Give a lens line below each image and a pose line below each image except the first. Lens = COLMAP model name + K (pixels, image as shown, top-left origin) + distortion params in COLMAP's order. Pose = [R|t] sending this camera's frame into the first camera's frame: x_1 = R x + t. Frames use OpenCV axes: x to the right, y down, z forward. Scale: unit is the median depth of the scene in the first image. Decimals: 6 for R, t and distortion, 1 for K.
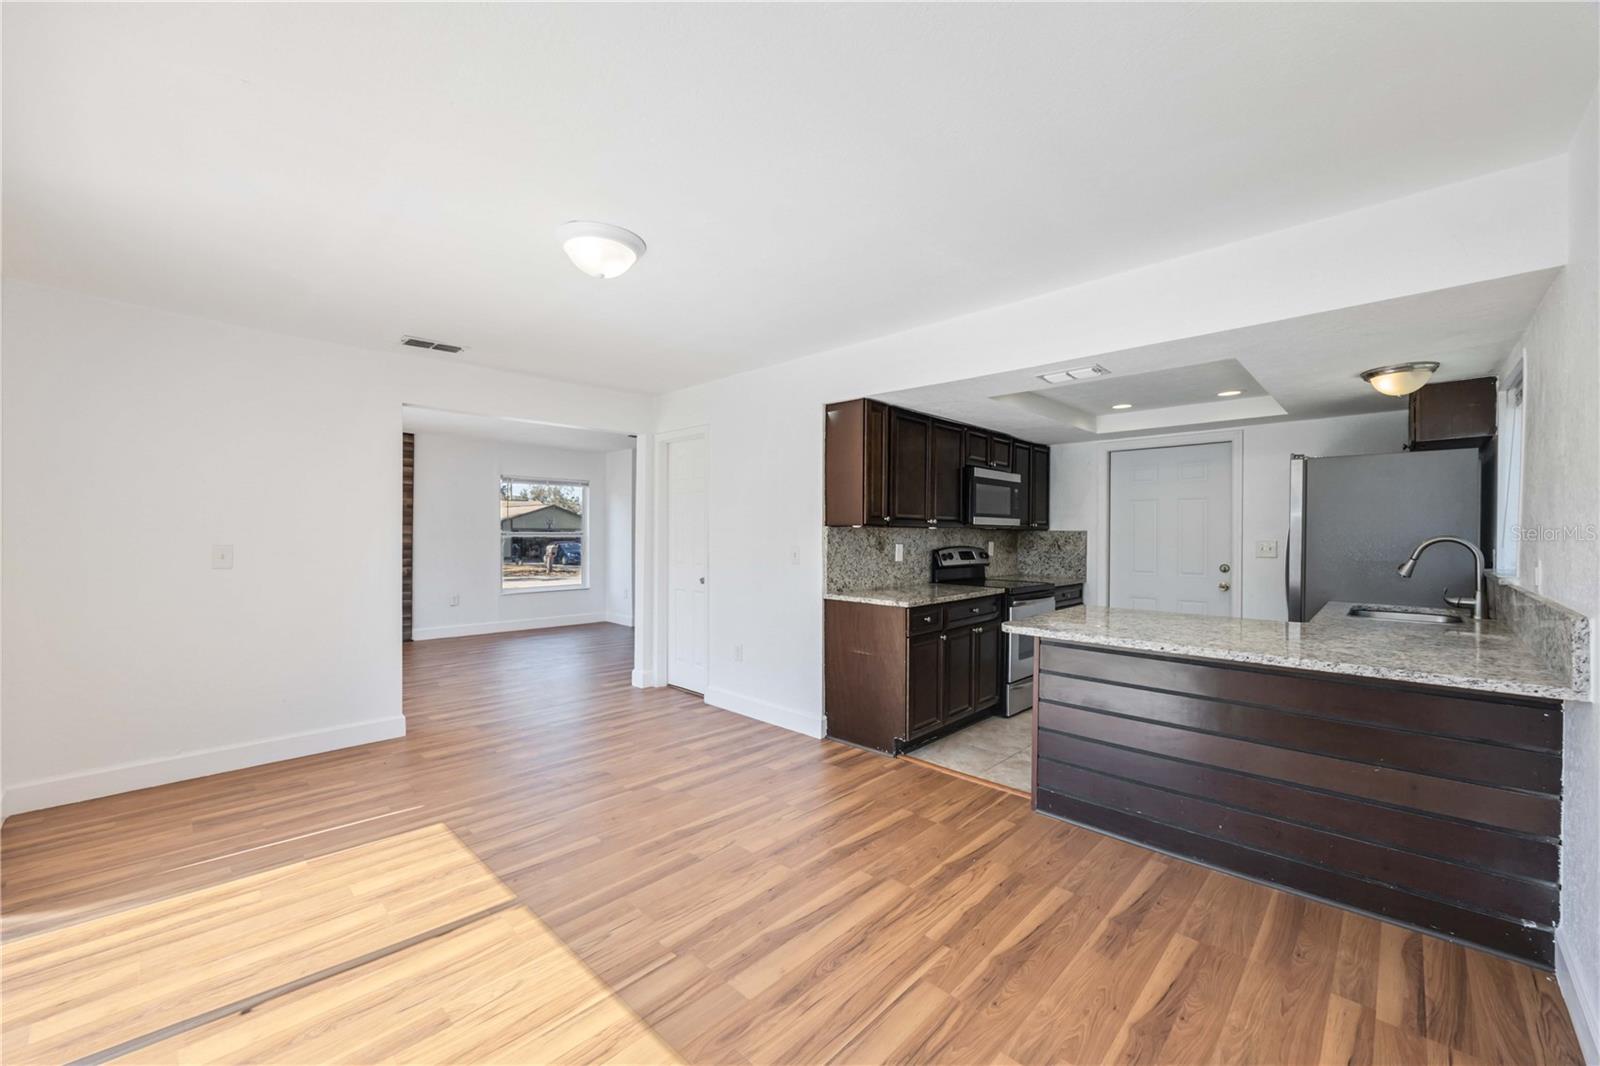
lens RADIAL K [[611.5, 0, 805.2], [0, 611.5, 538.8], [0, 0, 1]] dist [-0.008309, 0.000687]
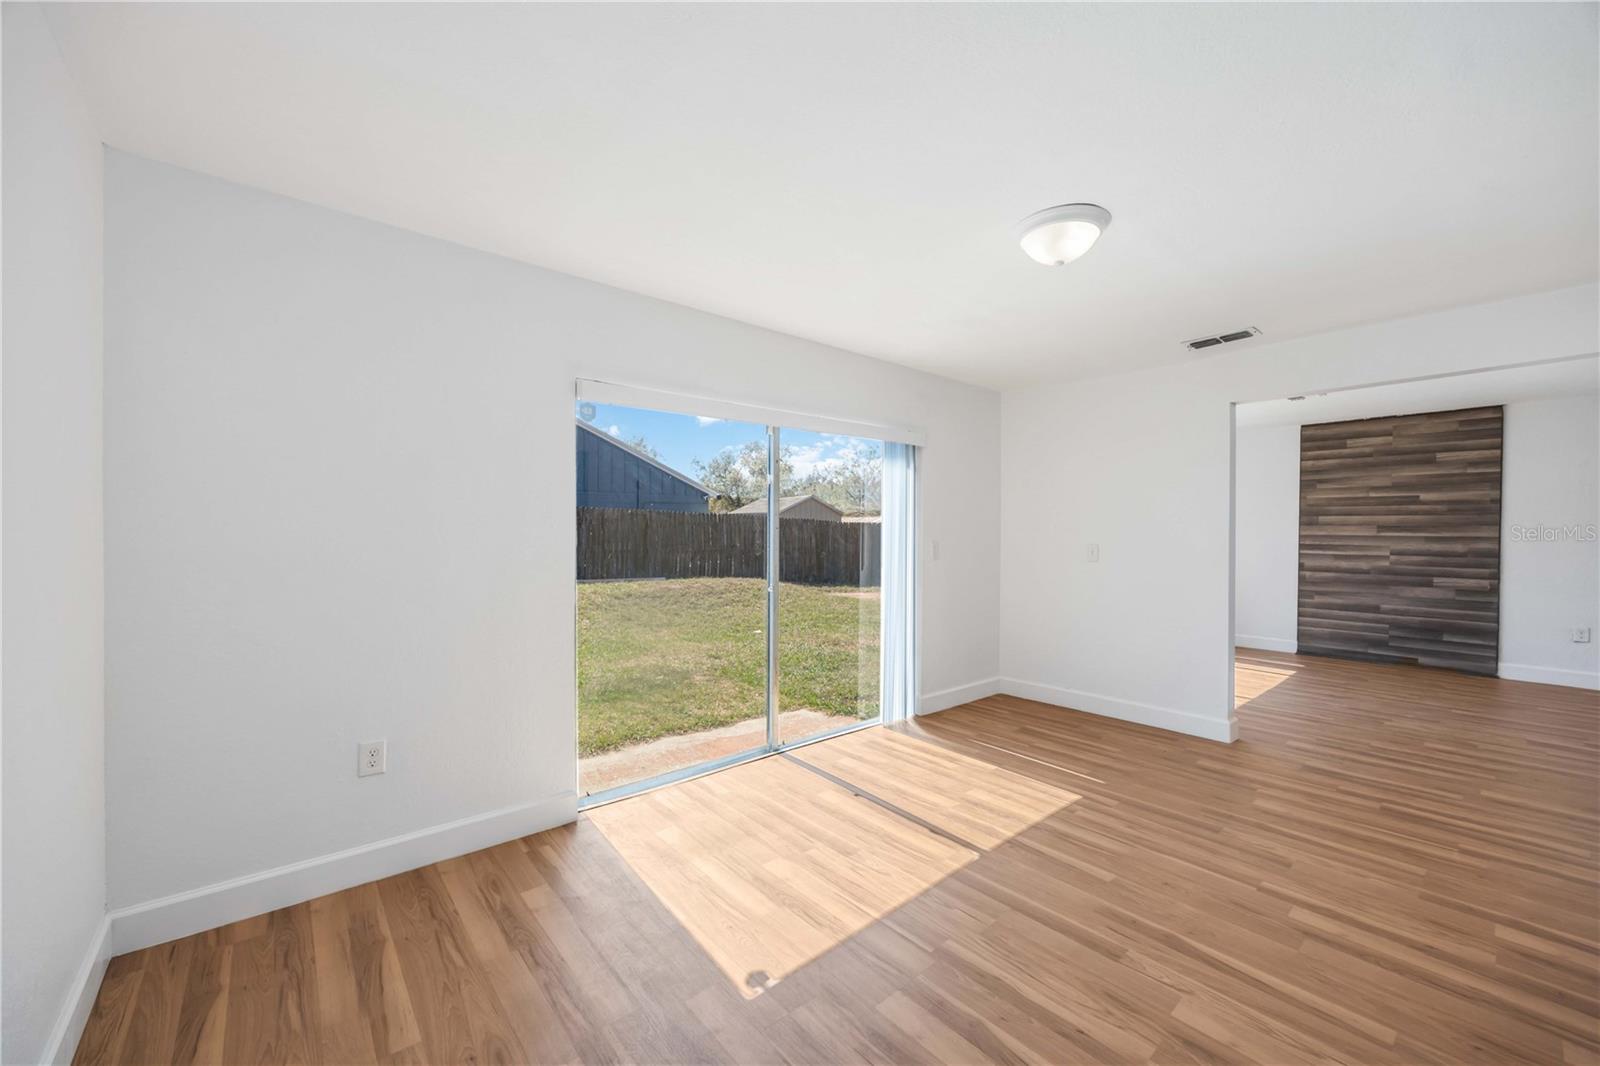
lens RADIAL K [[611.5, 0, 800.8], [0, 611.5, 536.8], [0, 0, 1]] dist [-0.008309, 0.000687]
pose [[-0.096667, 0.002485, -0.995314, 0.592499], [-0.010986, 0.999933, 0.003564, -0.004718], [0.995256, 0.011279, -0.096633, 0.636740]]
